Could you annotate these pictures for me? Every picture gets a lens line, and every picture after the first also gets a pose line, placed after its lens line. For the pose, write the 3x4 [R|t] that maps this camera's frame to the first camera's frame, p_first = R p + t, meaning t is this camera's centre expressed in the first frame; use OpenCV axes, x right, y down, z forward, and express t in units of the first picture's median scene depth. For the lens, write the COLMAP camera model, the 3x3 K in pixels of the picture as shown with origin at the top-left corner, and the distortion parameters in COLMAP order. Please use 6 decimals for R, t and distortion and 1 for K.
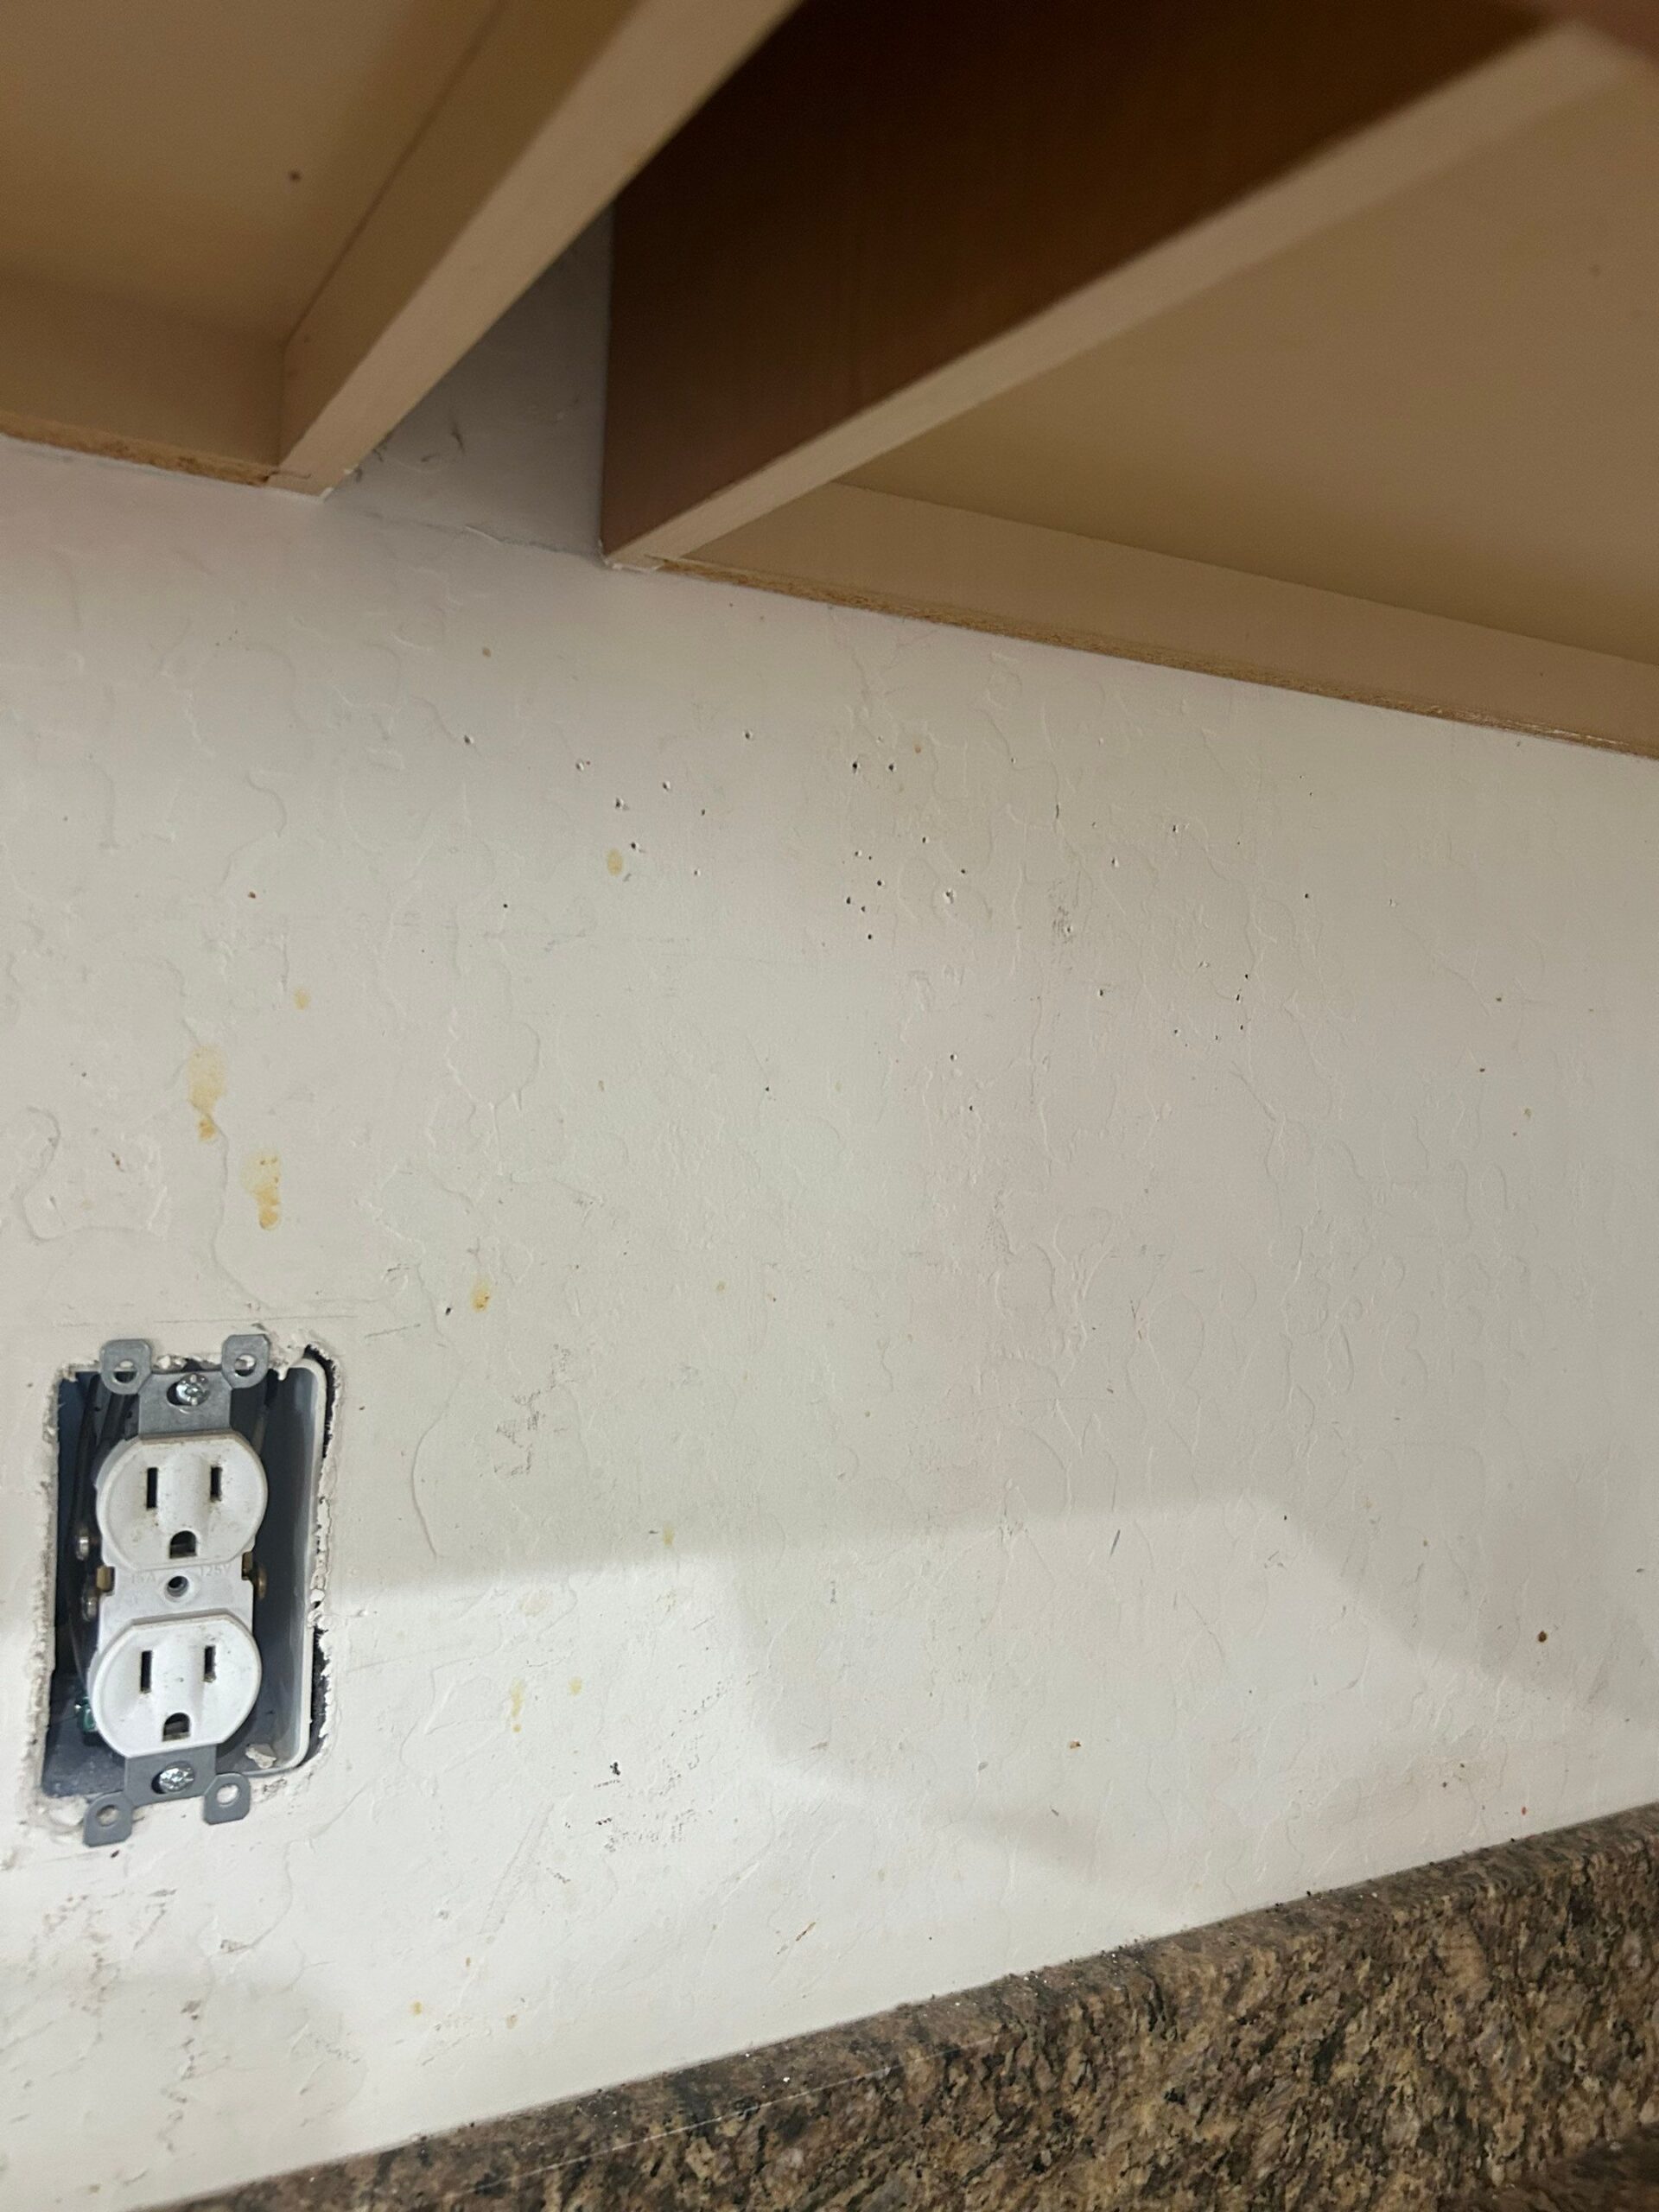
lens RADIAL K [[1671.2, 0, 832.3], [0, 1671.2, 1101.4], [0, 0, 1]] dist [0.058804, -0.076250]
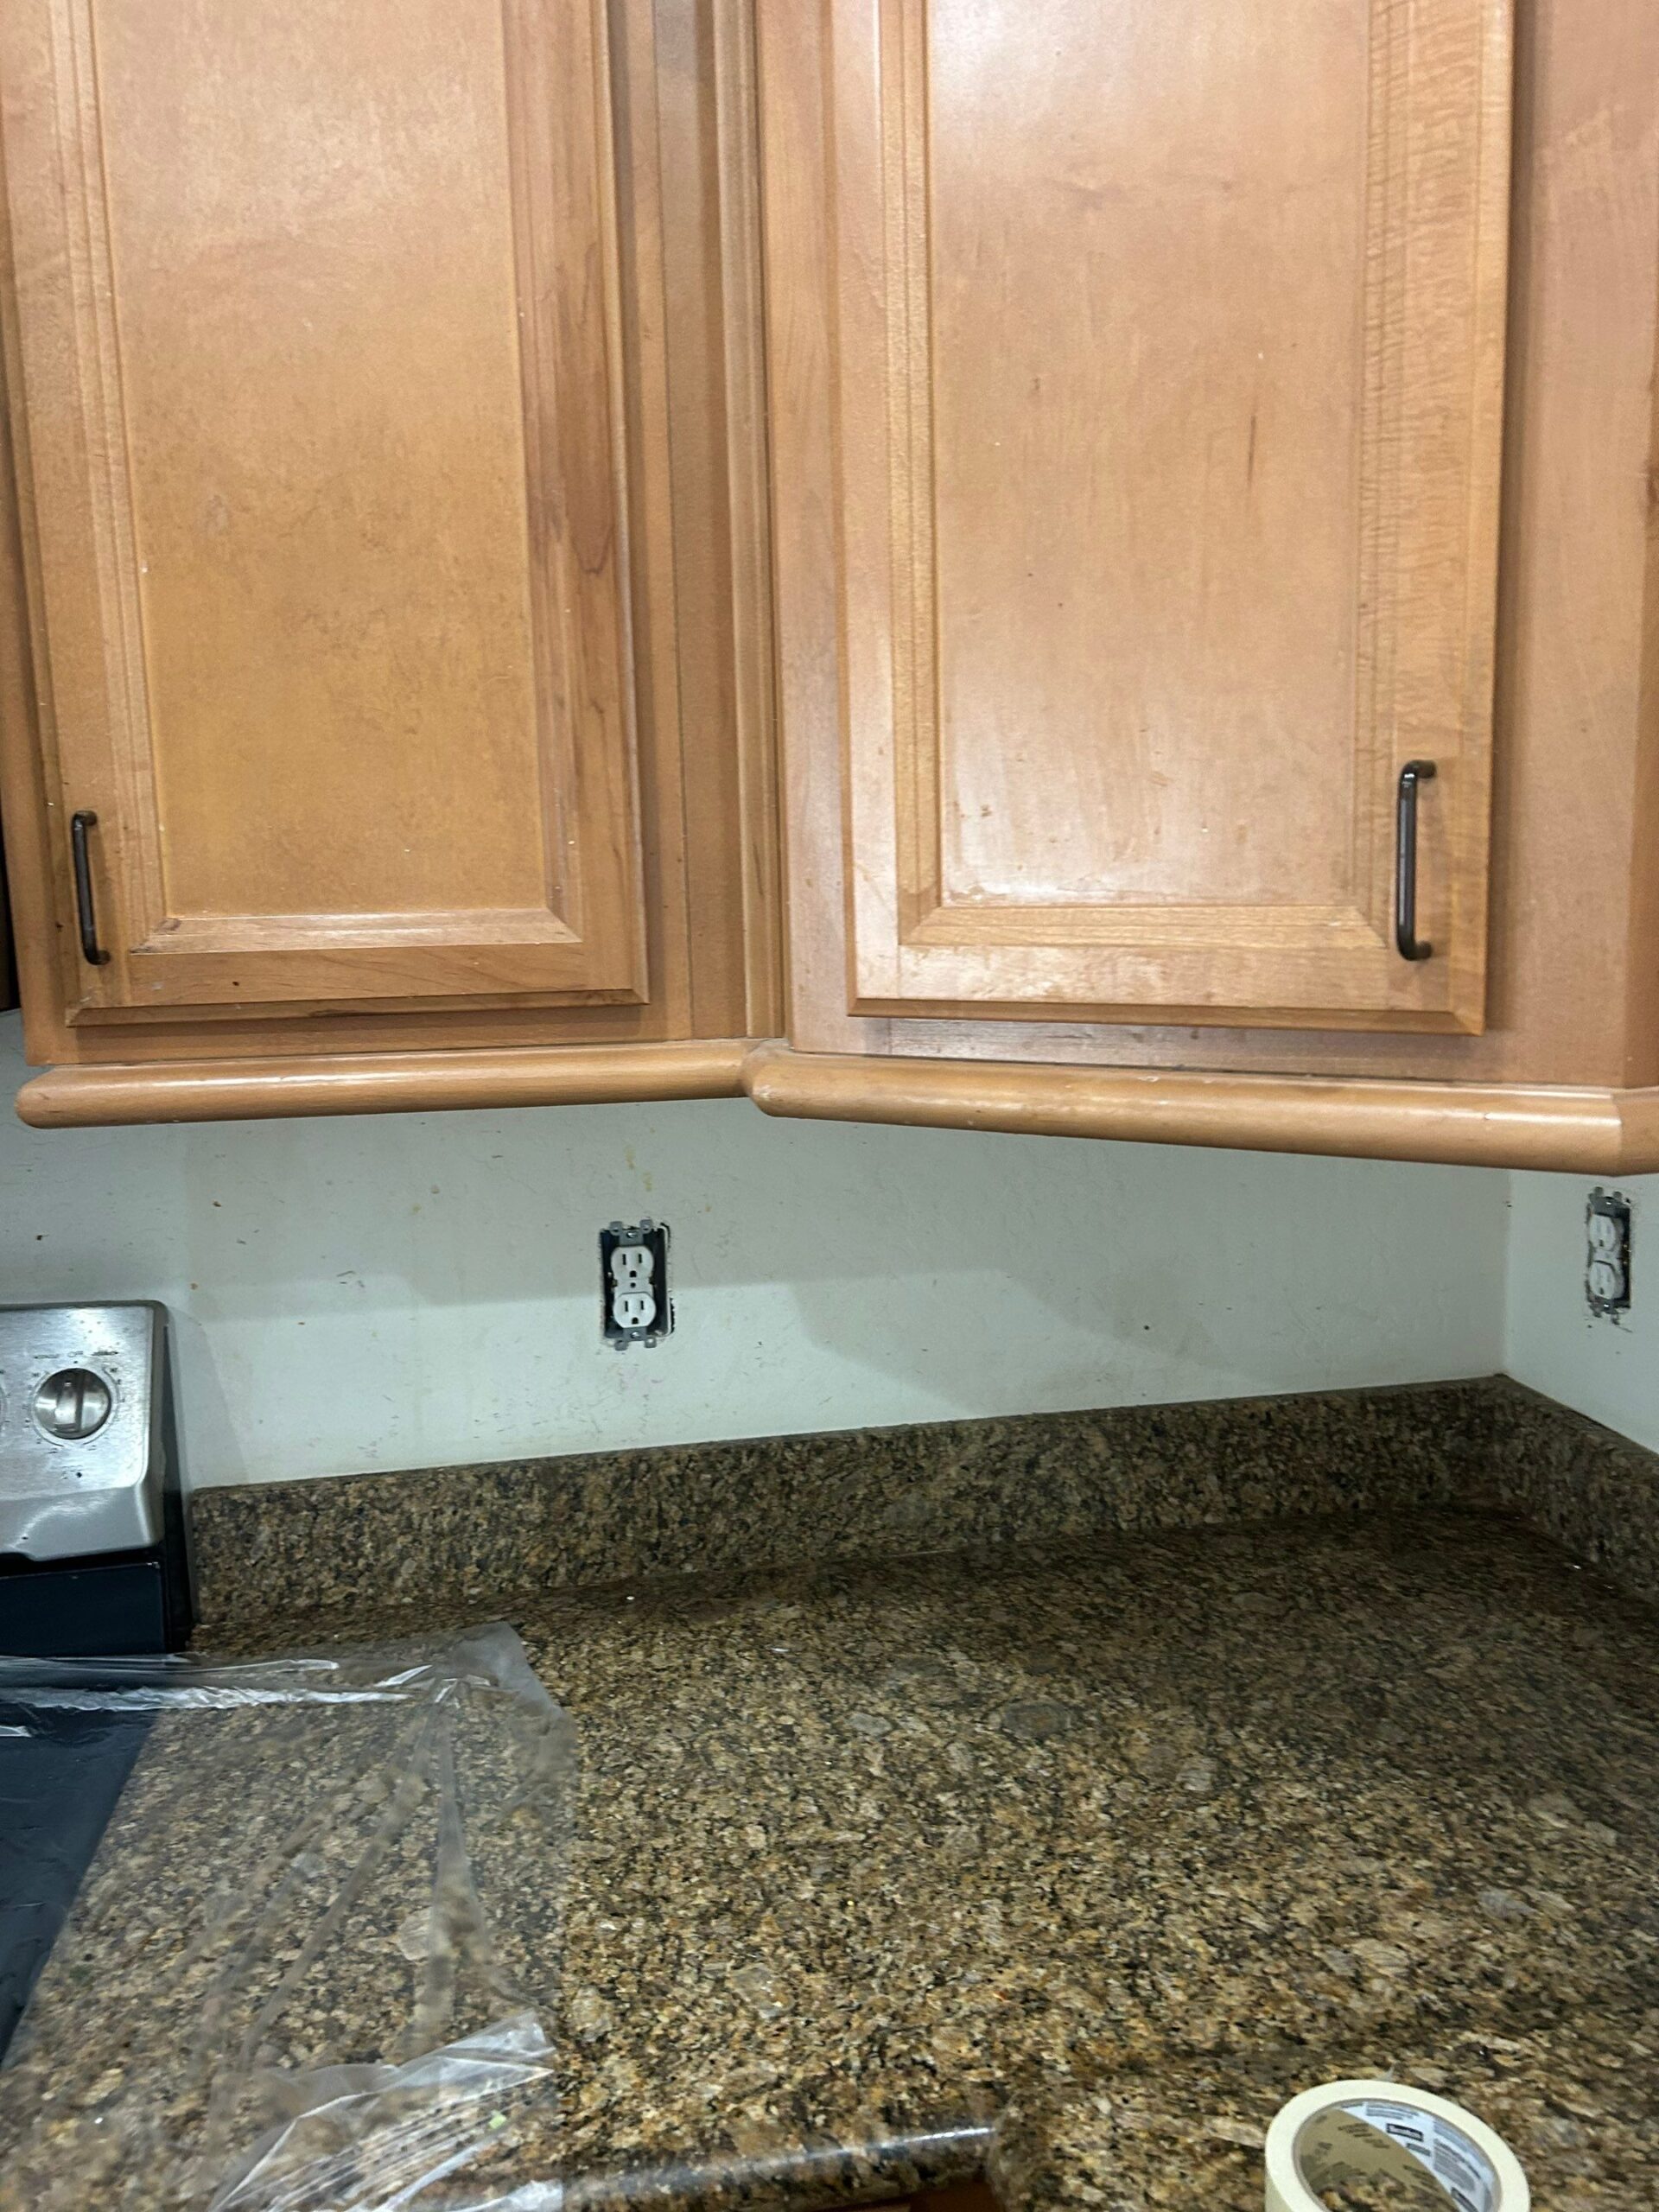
lens RADIAL K [[1655.8, 0, 825.0], [0, 1655.8, 1097.7], [0, 0, 1]] dist [0.116098, -0.195389]
pose [[0.941177, -0.032188, -0.336377, 1.139819], [0.063582, 0.994541, 0.082733, -0.366927], [0.331877, -0.099254, 0.938086, -2.052932]]
